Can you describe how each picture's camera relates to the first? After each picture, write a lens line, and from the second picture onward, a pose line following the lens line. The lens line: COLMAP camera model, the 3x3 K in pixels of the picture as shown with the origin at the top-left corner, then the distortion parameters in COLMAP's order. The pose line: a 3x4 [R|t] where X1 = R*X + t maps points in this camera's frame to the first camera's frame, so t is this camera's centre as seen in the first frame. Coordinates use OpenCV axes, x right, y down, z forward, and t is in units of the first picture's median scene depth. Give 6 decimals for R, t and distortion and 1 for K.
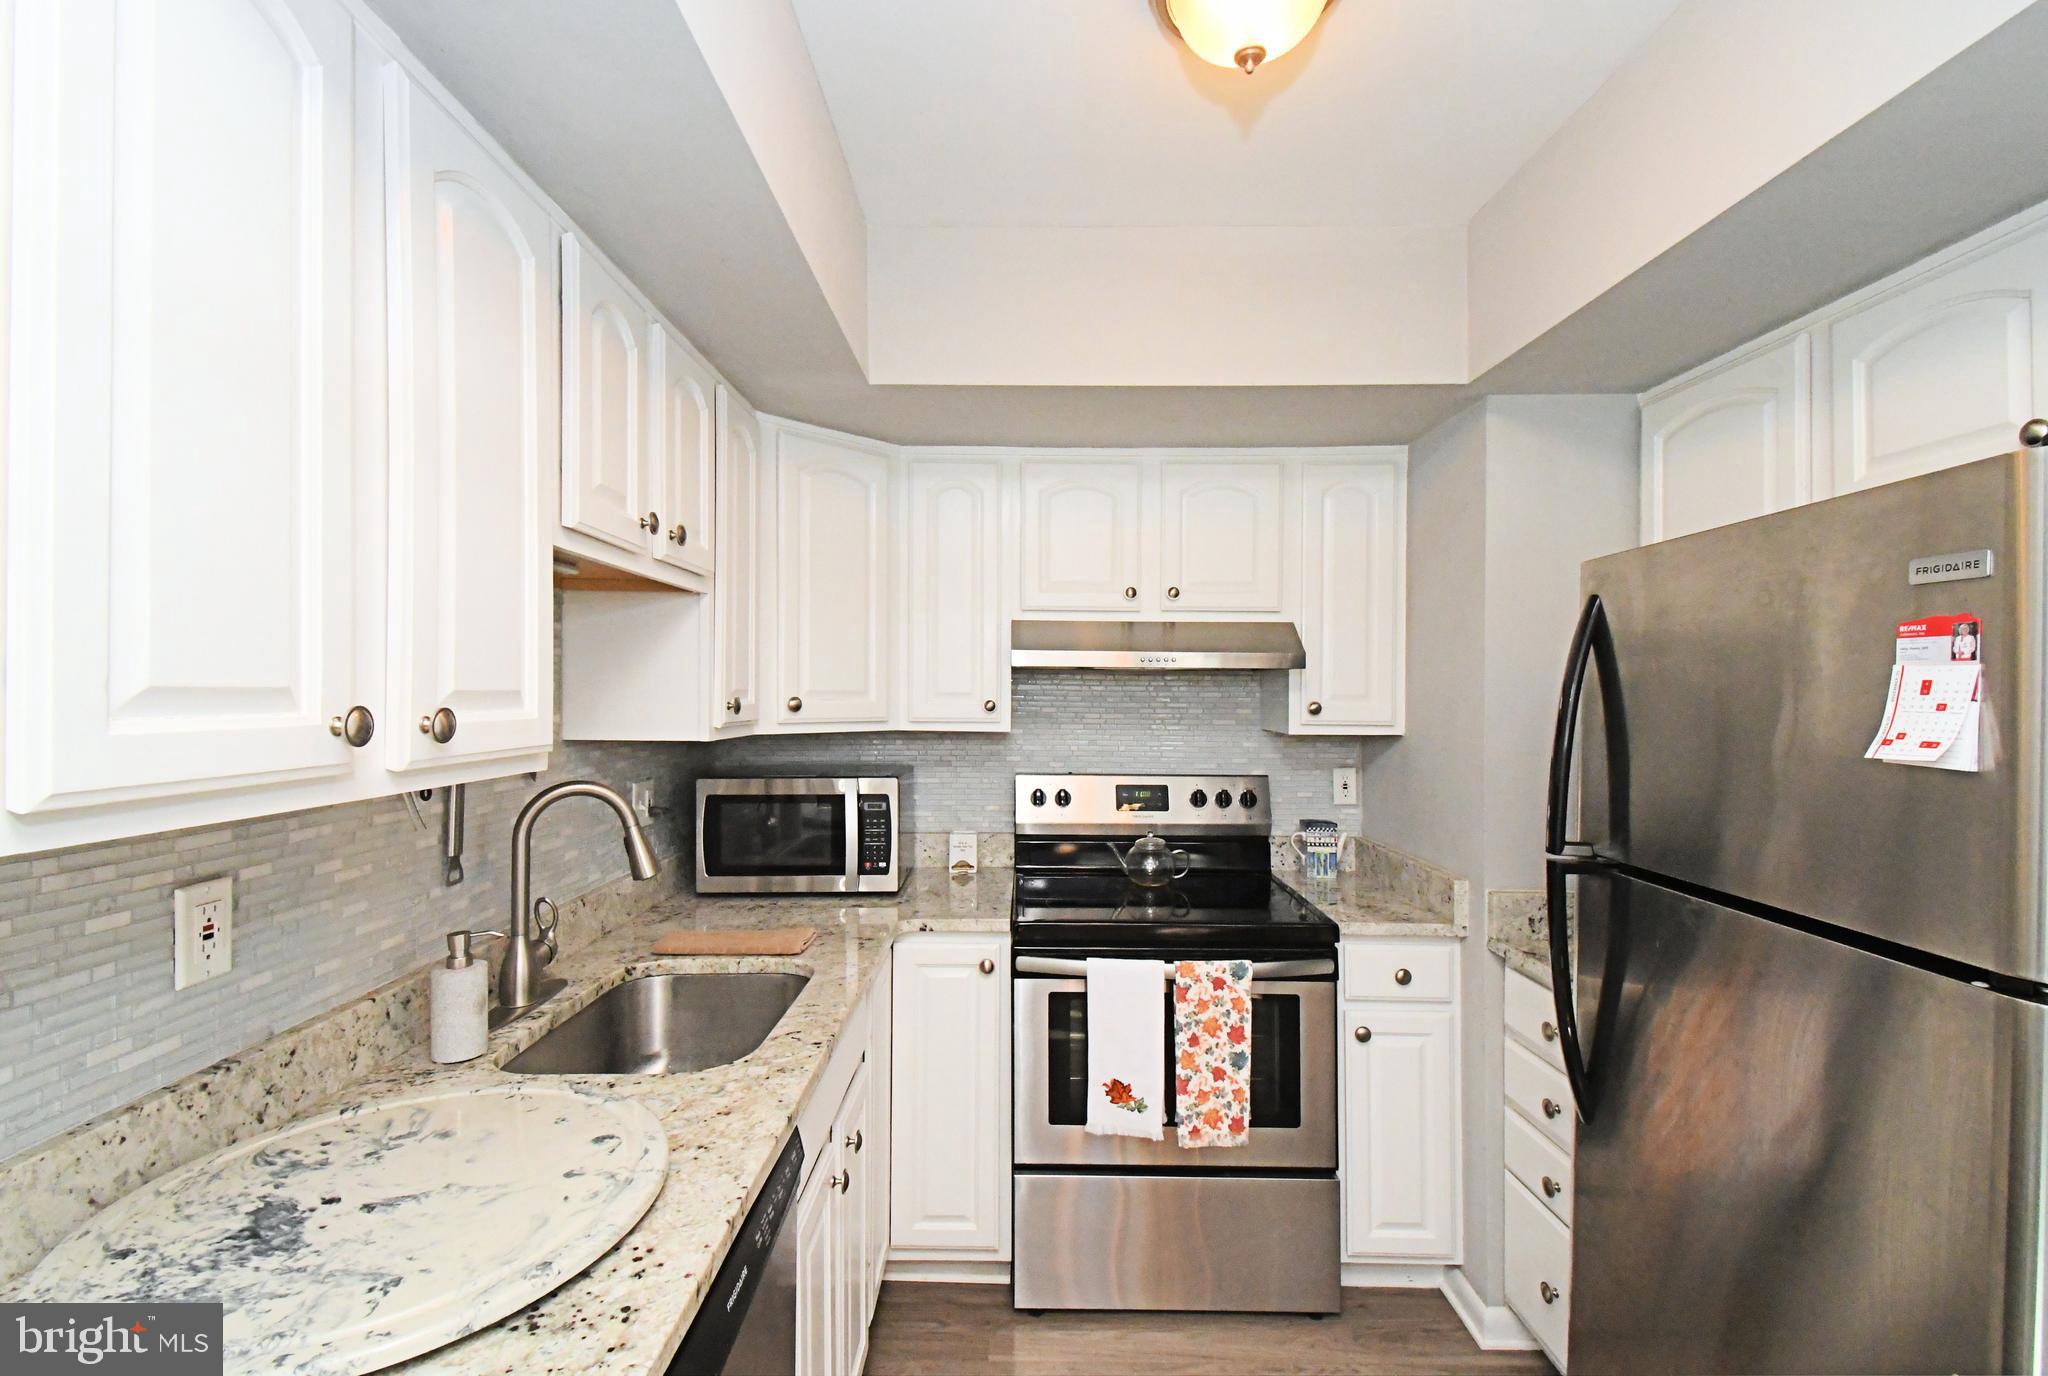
lens RADIAL K [[894.4, 0, 1018.5], [0, 894.4, 690.2], [0, 0, 1]] dist [0.002944, -0.002430]
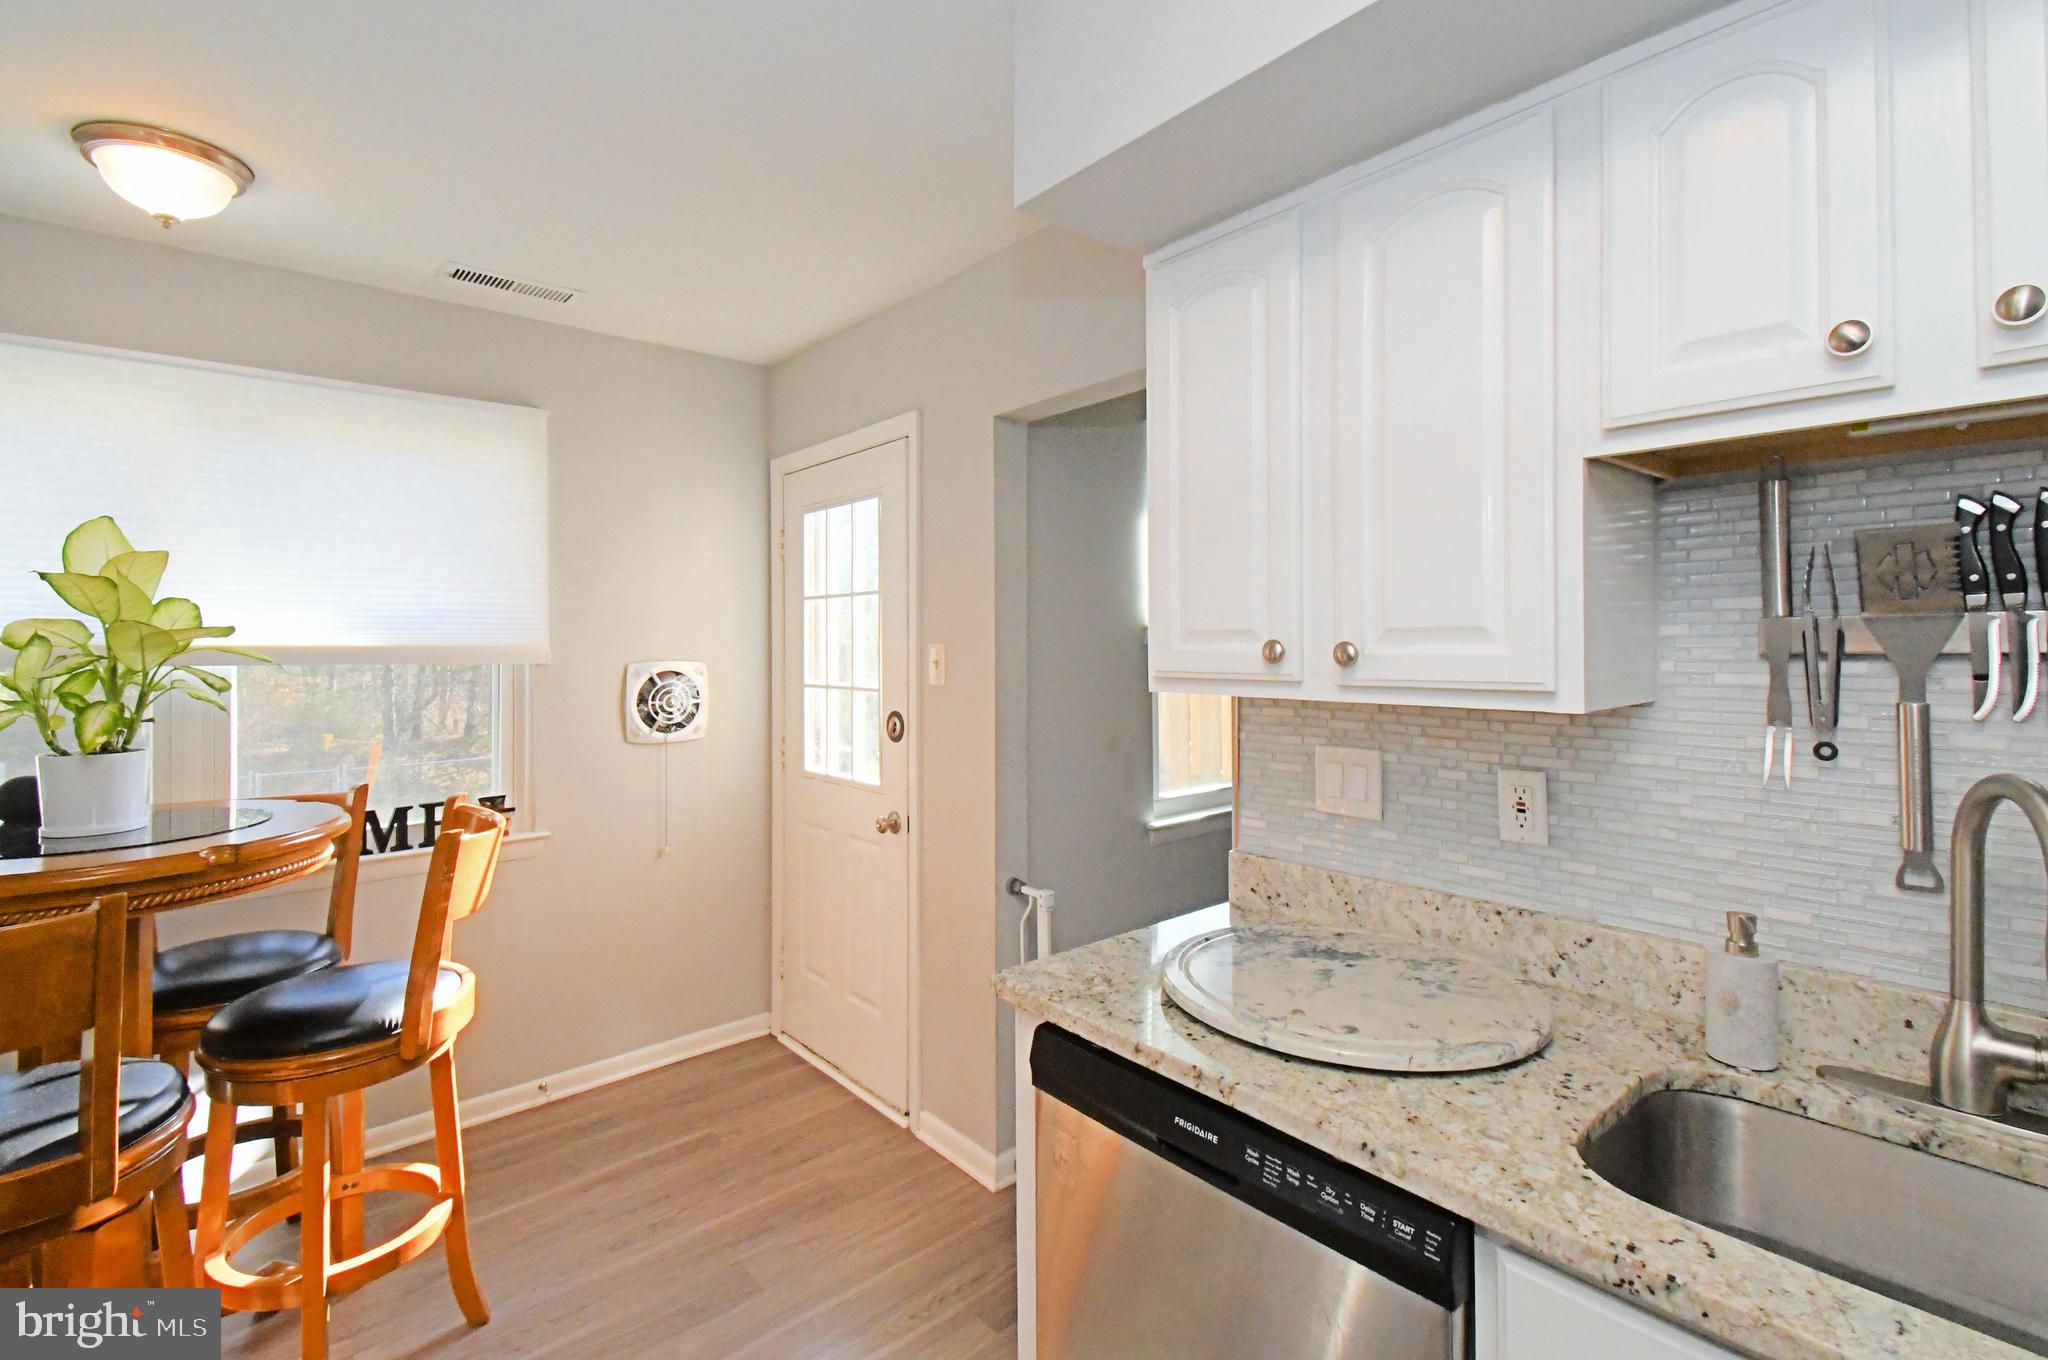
lens RADIAL K [[902.3, 0, 1019.1], [0, 902.3, 668.0], [0, 0, 1]] dist [0.017328, -0.002802]
pose [[-0.759361, 0.018179, -0.650416, 0.562191], [0.005433, 0.999752, 0.021599, 0.025577], [0.650647, 0.012868, -0.759271, 1.551857]]
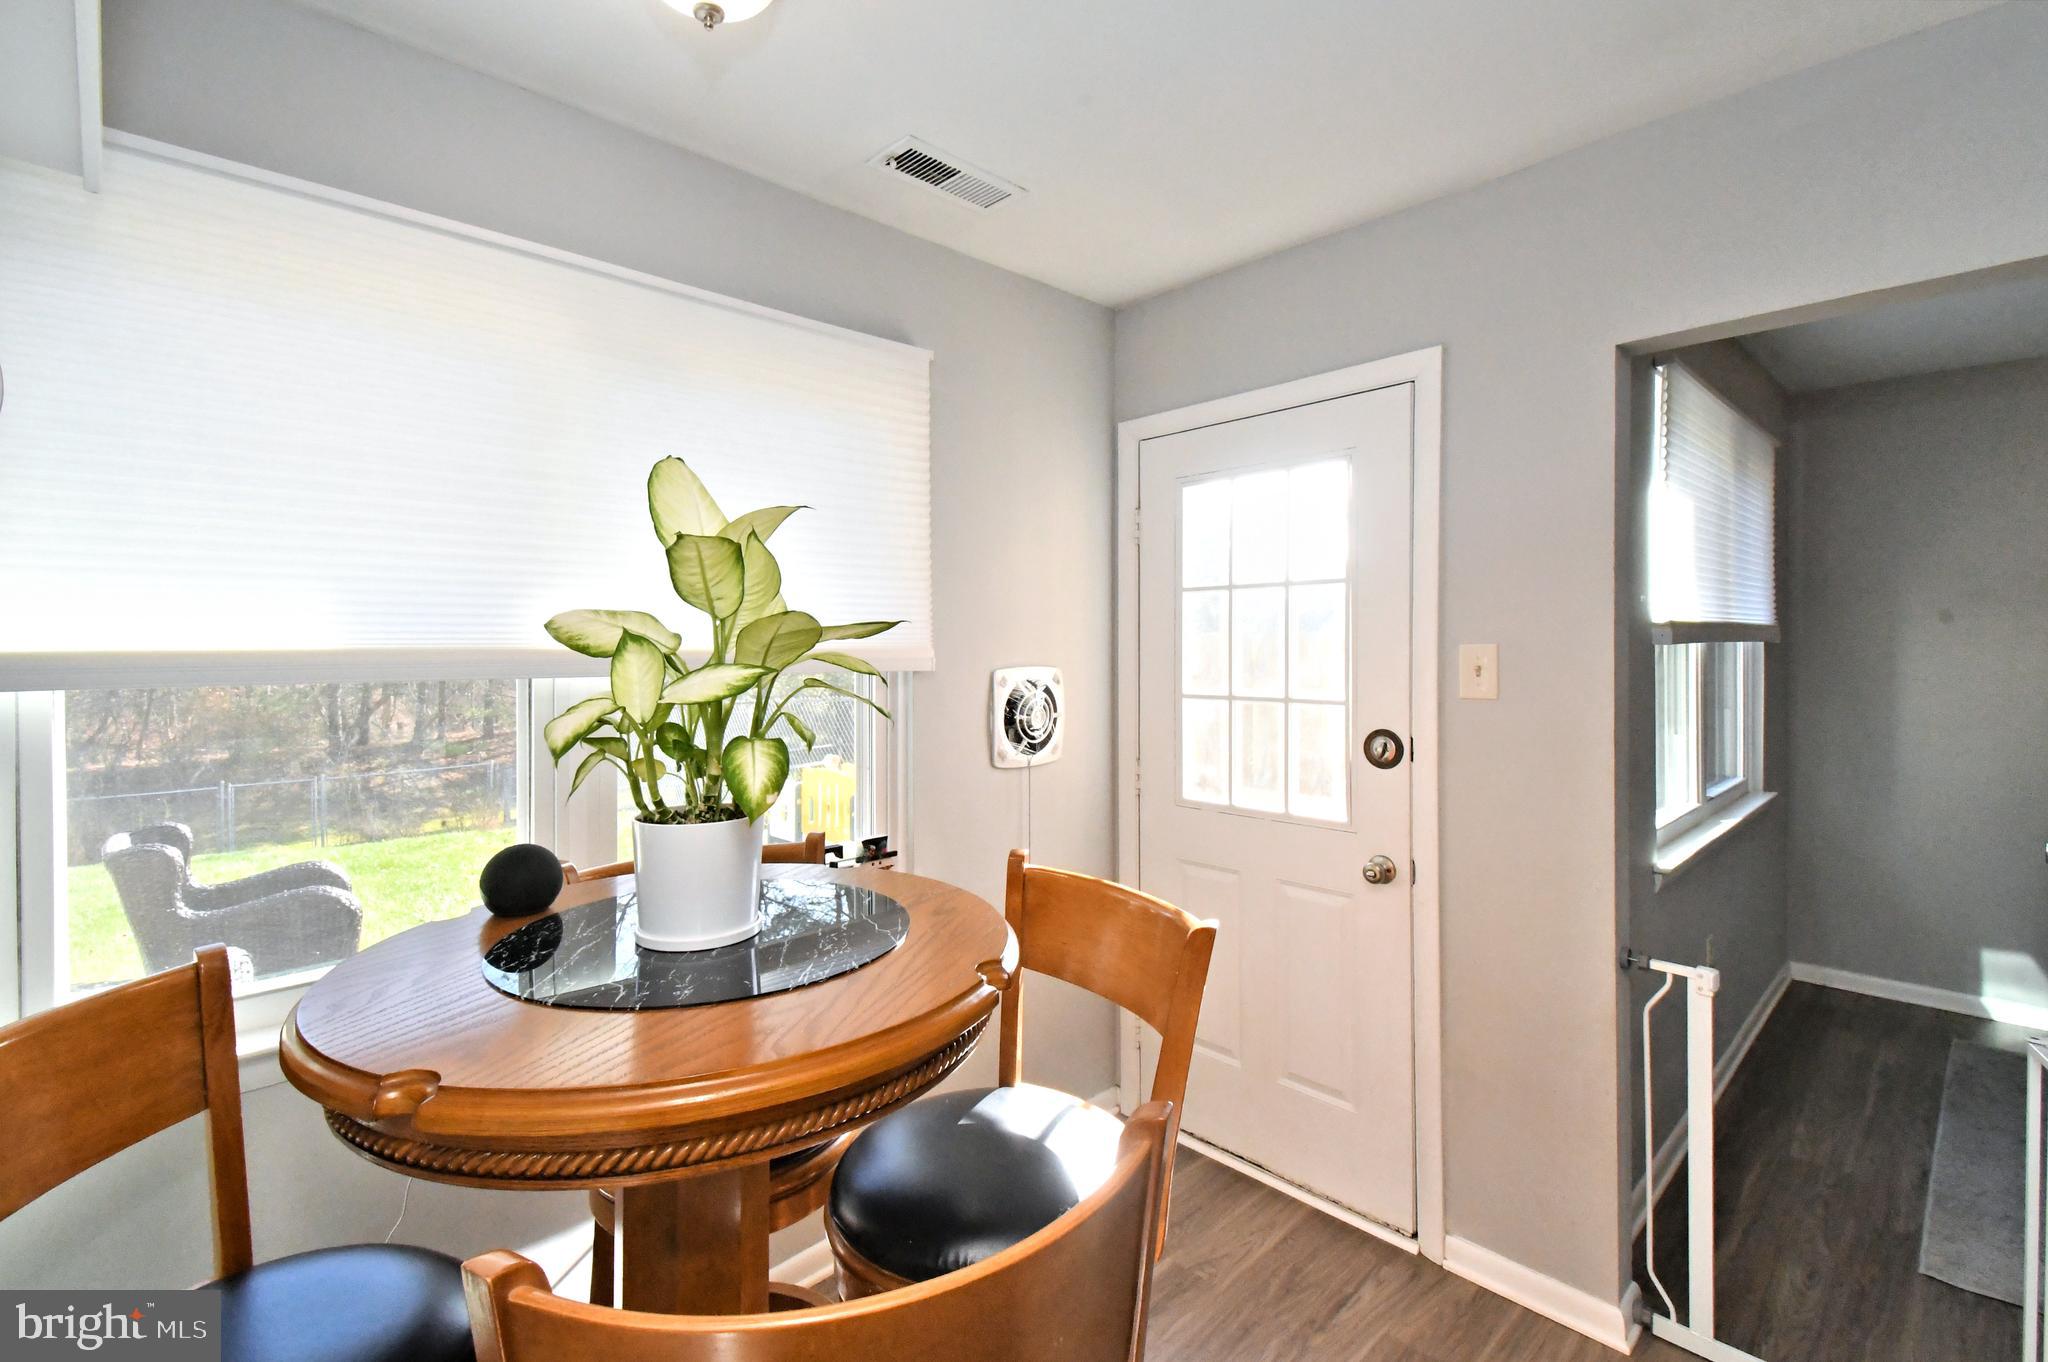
lens RADIAL K [[902.3, 0, 1011.9], [0, 902.3, 677.9], [0, 0, 1]] dist [0.017328, -0.002802]
pose [[-0.734006, 0.027242, -0.678596, 1.184557], [0.007678, 0.999464, 0.031818, 0.013318], [0.679100, 0.018144, -0.733822, 0.267489]]
